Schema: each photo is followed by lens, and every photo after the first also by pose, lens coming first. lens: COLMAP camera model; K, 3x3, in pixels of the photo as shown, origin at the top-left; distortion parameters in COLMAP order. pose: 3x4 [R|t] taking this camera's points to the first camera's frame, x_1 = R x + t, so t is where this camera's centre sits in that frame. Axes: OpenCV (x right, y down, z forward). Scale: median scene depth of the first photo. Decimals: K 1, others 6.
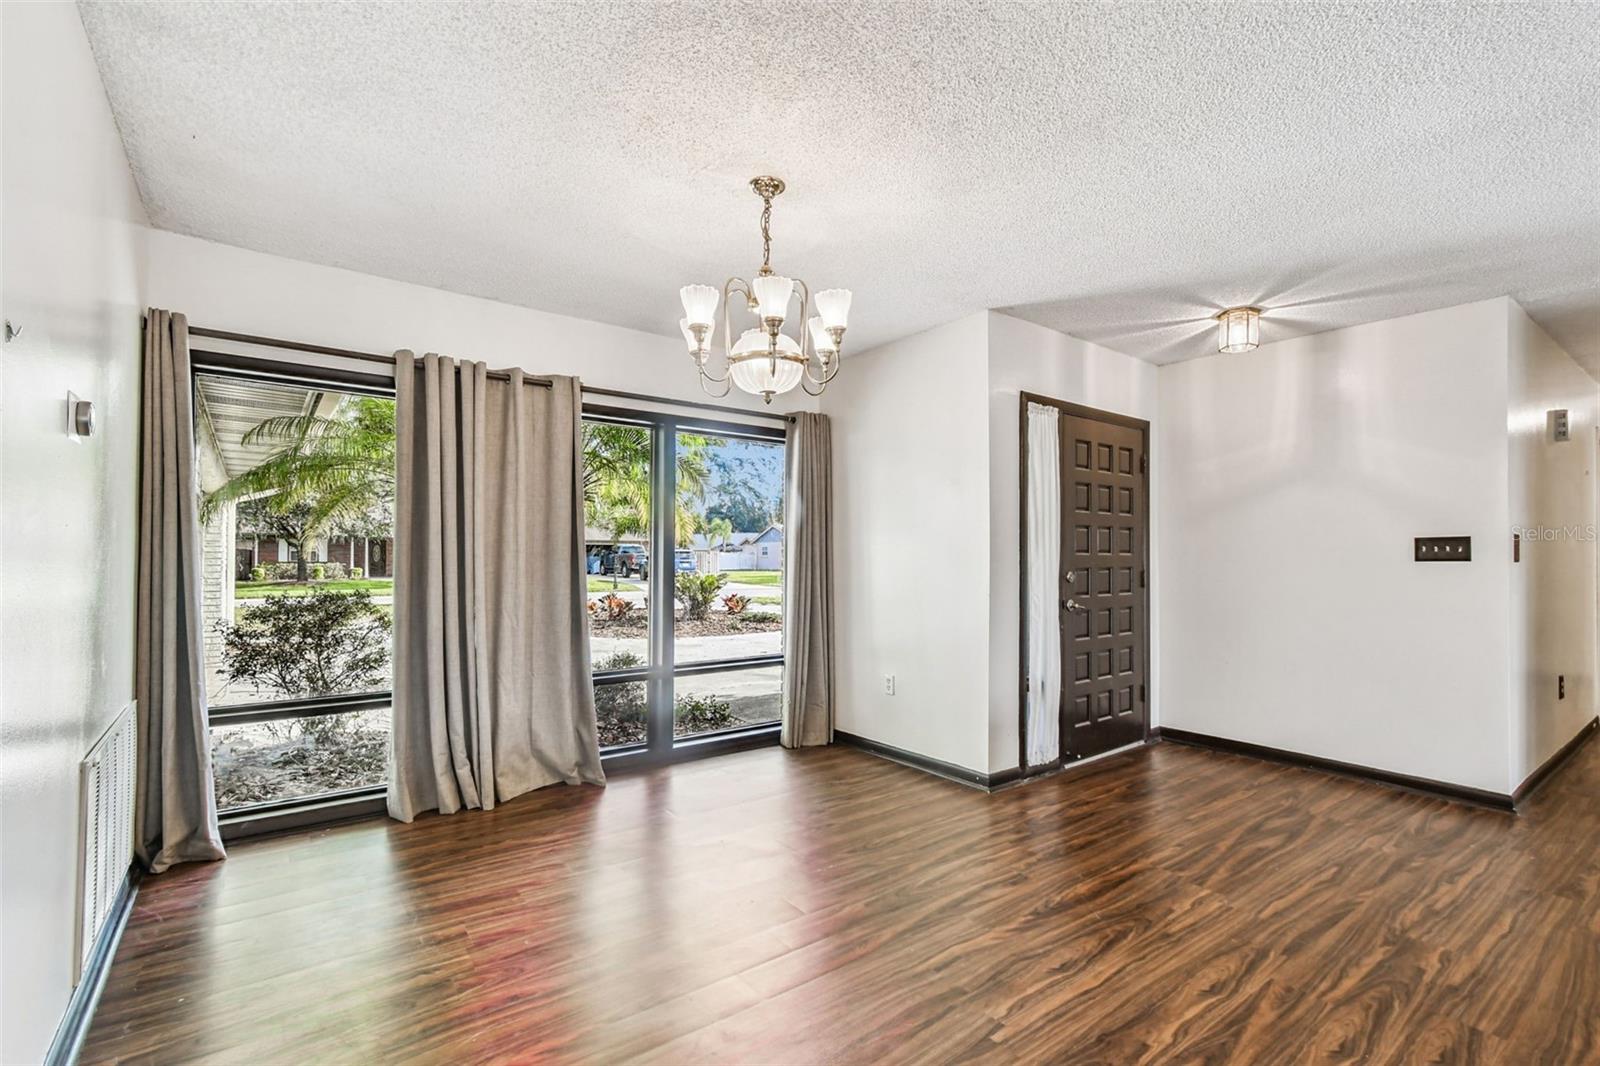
lens RADIAL K [[724.5, 0, 788.8], [0, 724.5, 539.4], [0, 0, 1]] dist [0.002377, 0.000162]
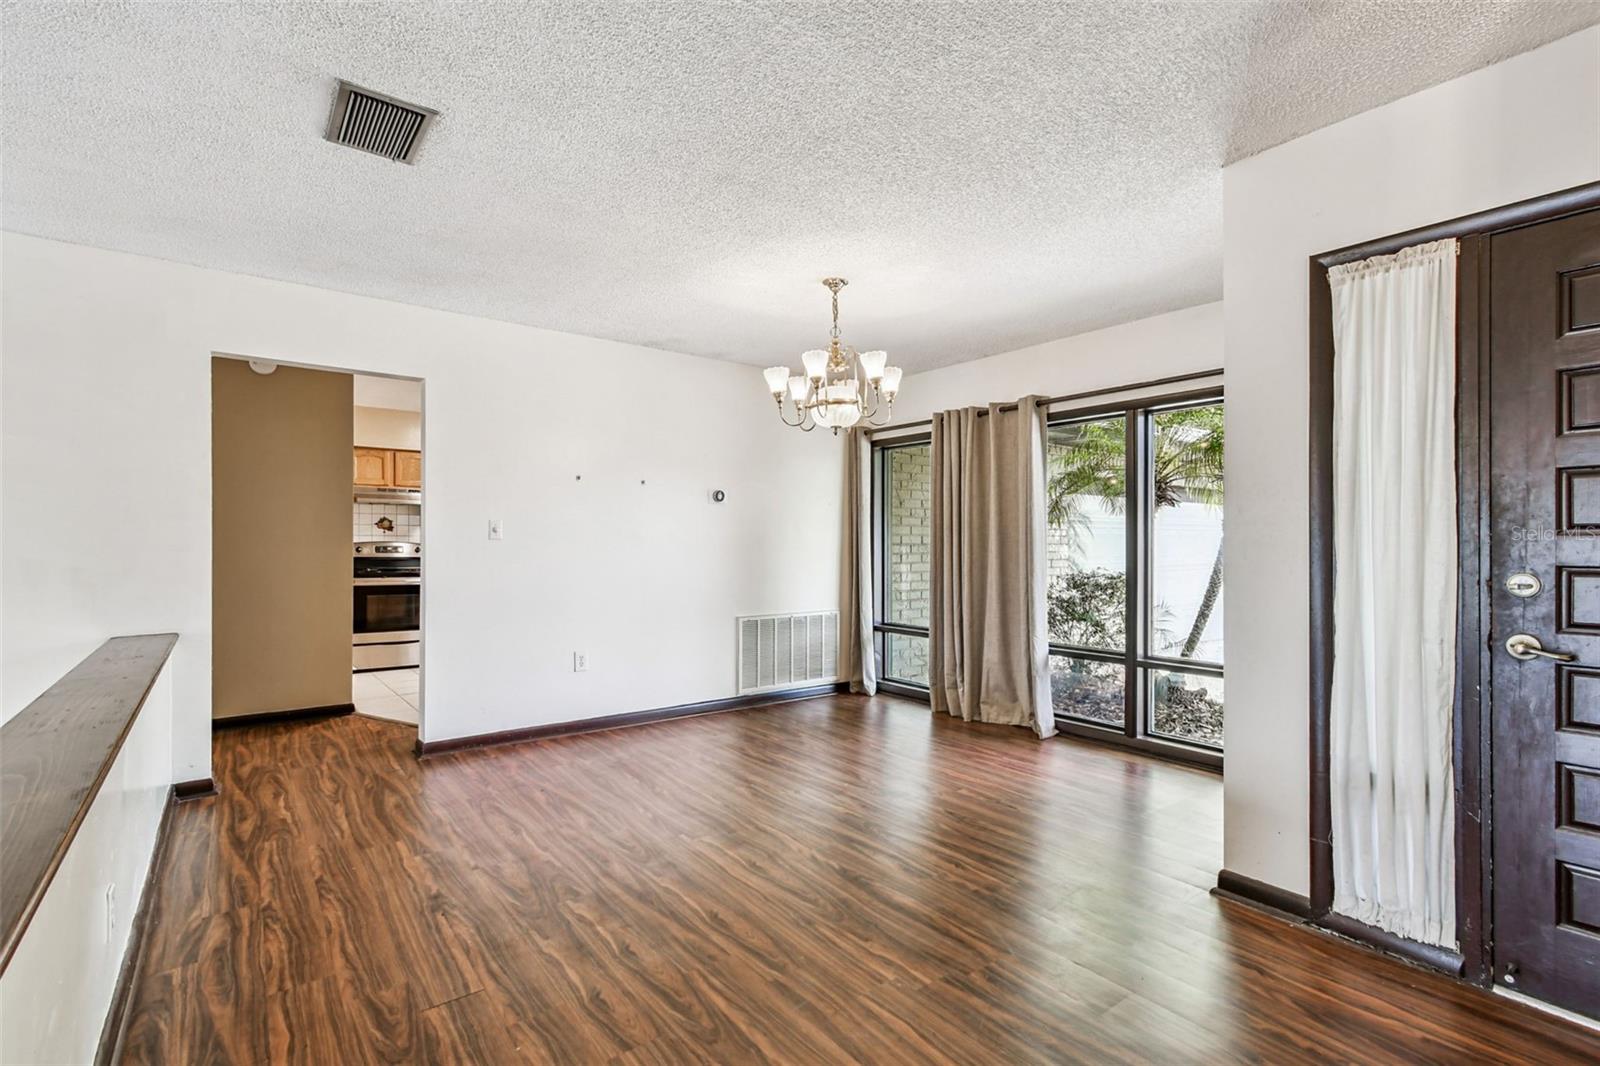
lens RADIAL K [[724.5, 0, 800.4], [0, 724.5, 542.5], [0, 0, 1]] dist [0.002377, 0.000162]
pose [[0.028217, -0.005970, -0.999584, 1.029330], [0.012804, 0.999902, -0.005610, 0.025441], [0.999520, -0.012640, 0.028291, 0.661168]]
